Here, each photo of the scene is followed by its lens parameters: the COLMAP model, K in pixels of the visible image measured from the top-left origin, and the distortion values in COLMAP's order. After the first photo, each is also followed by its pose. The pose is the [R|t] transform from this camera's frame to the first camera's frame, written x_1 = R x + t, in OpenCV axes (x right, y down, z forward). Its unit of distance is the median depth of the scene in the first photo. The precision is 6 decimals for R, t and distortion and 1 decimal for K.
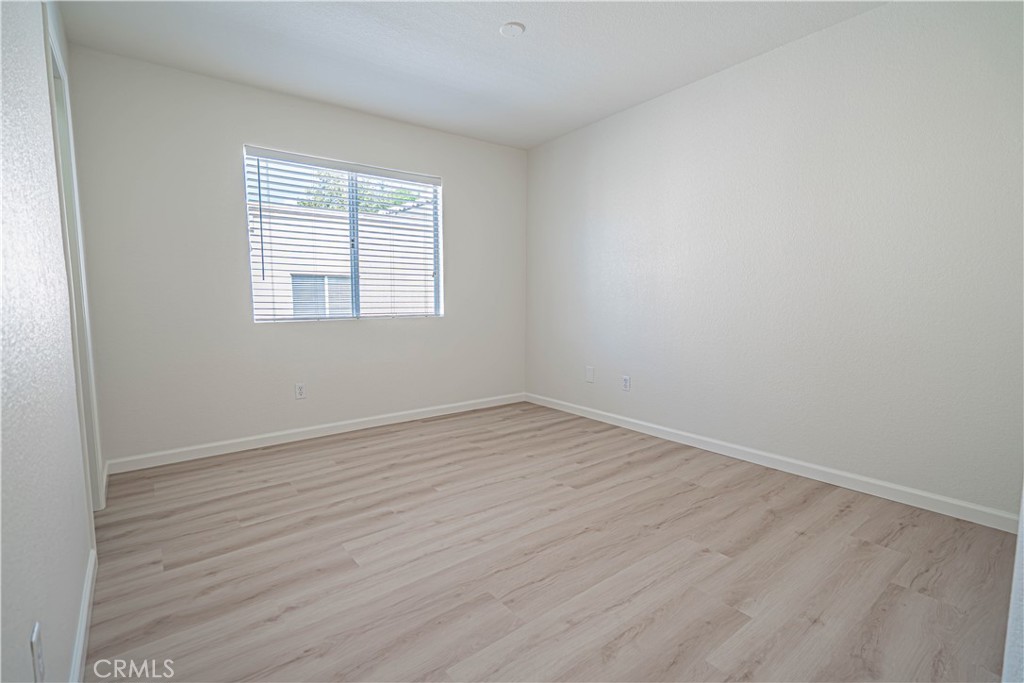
lens RADIAL K [[461.7, 0, 515.6], [0, 461.7, 341.7], [0, 0, 1]] dist [-0.001431, 0.000906]
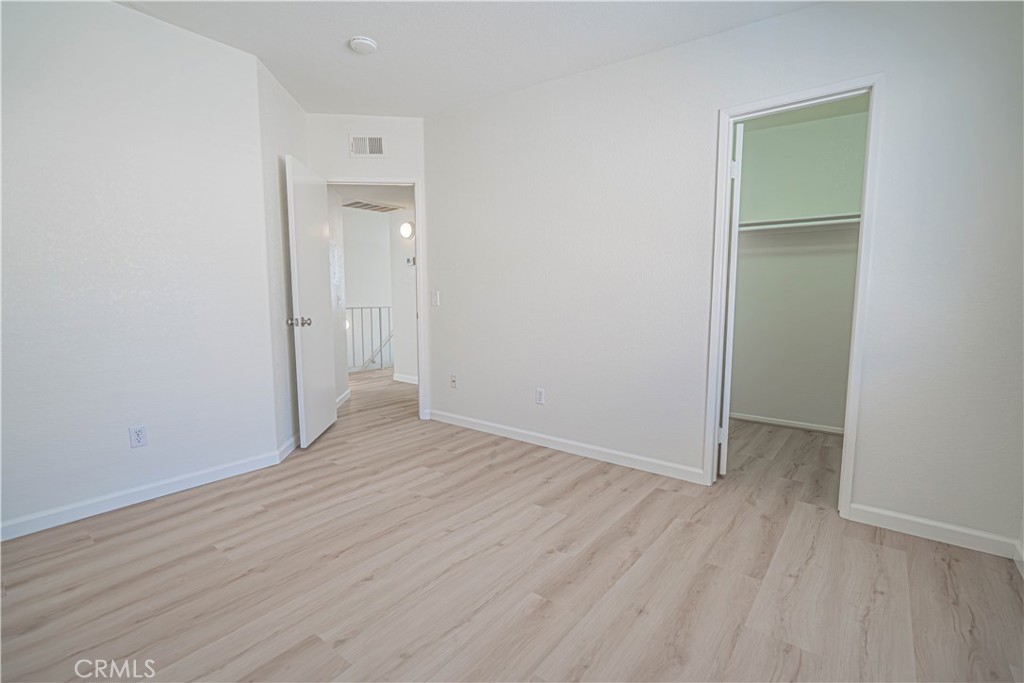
lens RADIAL K [[461.7, 0, 515.6], [0, 461.7, 341.7], [0, 0, 1]] dist [-0.001431, 0.000906]
pose [[-0.972042, 0.028542, -0.233066, 0.009333], [-0.019442, 0.979393, 0.201027, -0.216644], [0.234001, 0.199938, -0.951456, 1.918453]]
